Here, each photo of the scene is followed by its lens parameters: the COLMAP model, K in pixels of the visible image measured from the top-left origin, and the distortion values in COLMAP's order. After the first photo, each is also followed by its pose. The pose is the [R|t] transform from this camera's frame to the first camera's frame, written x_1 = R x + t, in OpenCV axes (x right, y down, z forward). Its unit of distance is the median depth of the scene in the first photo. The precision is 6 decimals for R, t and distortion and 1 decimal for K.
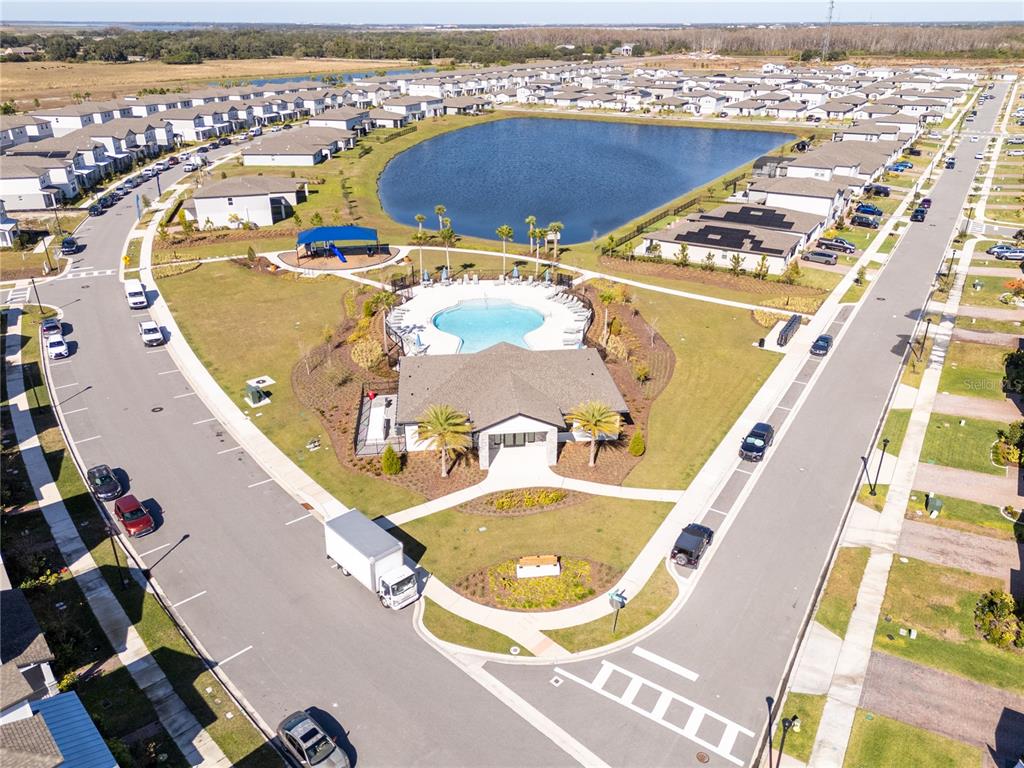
lens RADIAL K [[748.6, 0, 509.9], [0, 748.6, 385.5], [0, 0, 1]] dist [0.050908, -0.044441]
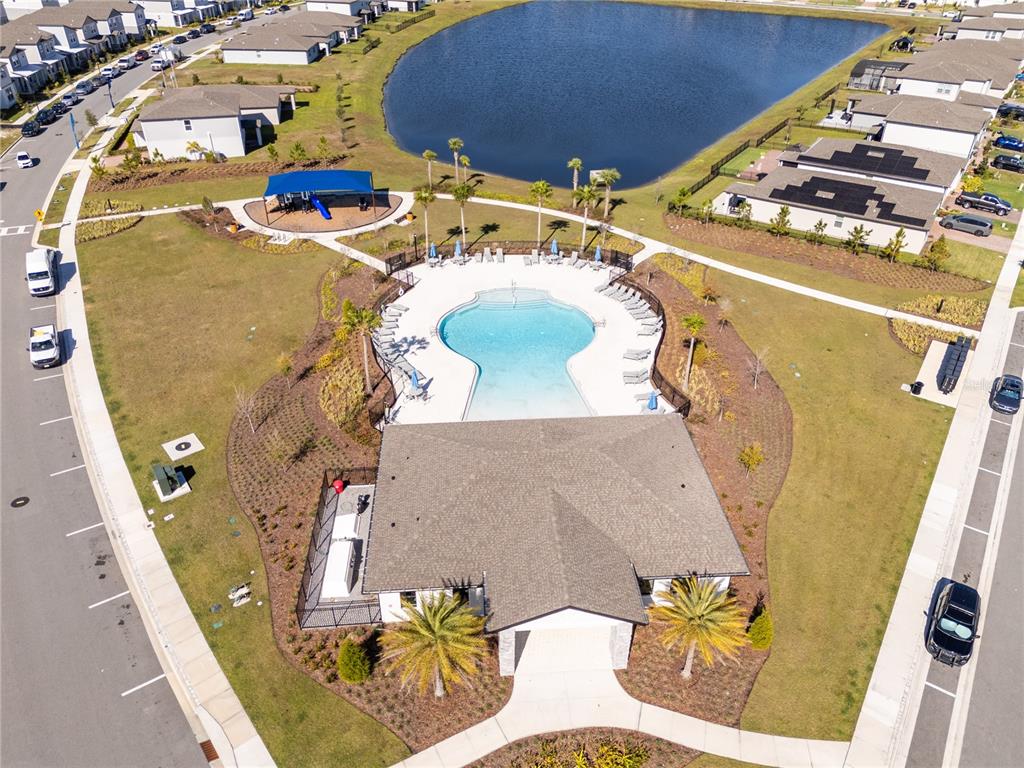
lens RADIAL K [[748.6, 0, 509.9], [0, 748.6, 385.5], [0, 0, 1]] dist [0.050908, -0.044441]
pose [[0.999283, 0.024772, -0.028640, -0.010226], [-0.020458, 0.989631, 0.142168, -0.104321], [0.031865, -0.141480, 0.989428, 0.217519]]
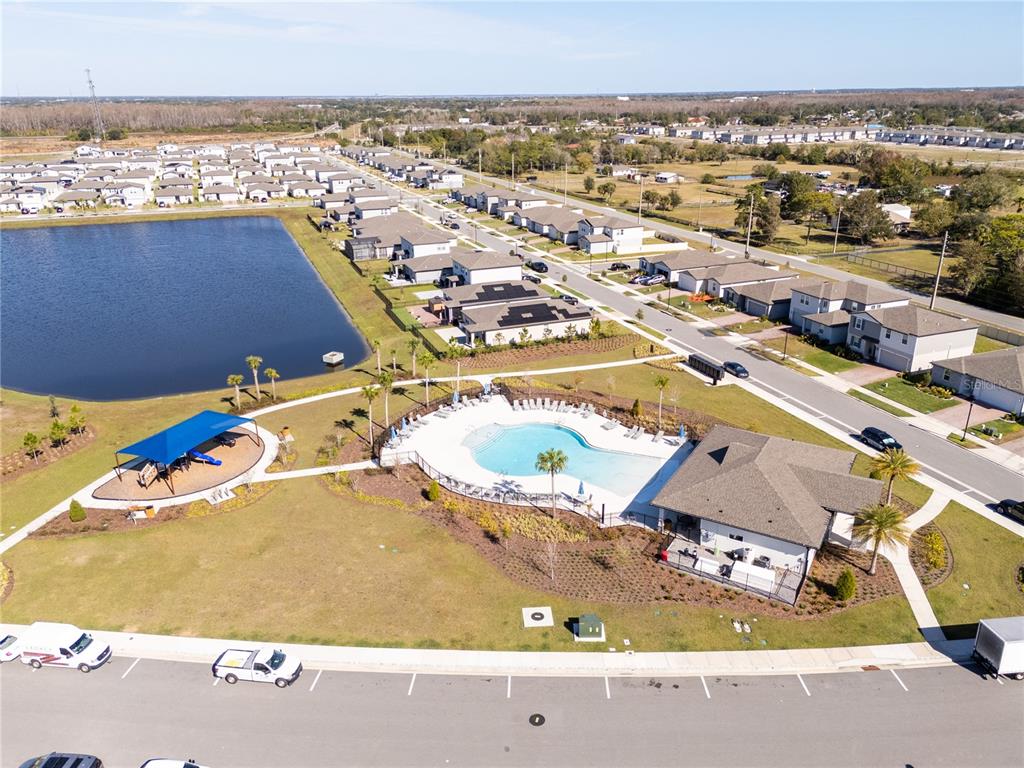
lens RADIAL K [[748.6, 0, 509.9], [0, 748.6, 385.5], [0, 0, 1]] dist [0.050908, -0.044441]
pose [[0.602796, -0.290524, 0.743123, -0.536053], [0.351367, 0.932841, 0.079678, -0.185007], [-0.716364, 0.213080, 0.664394, 0.302794]]
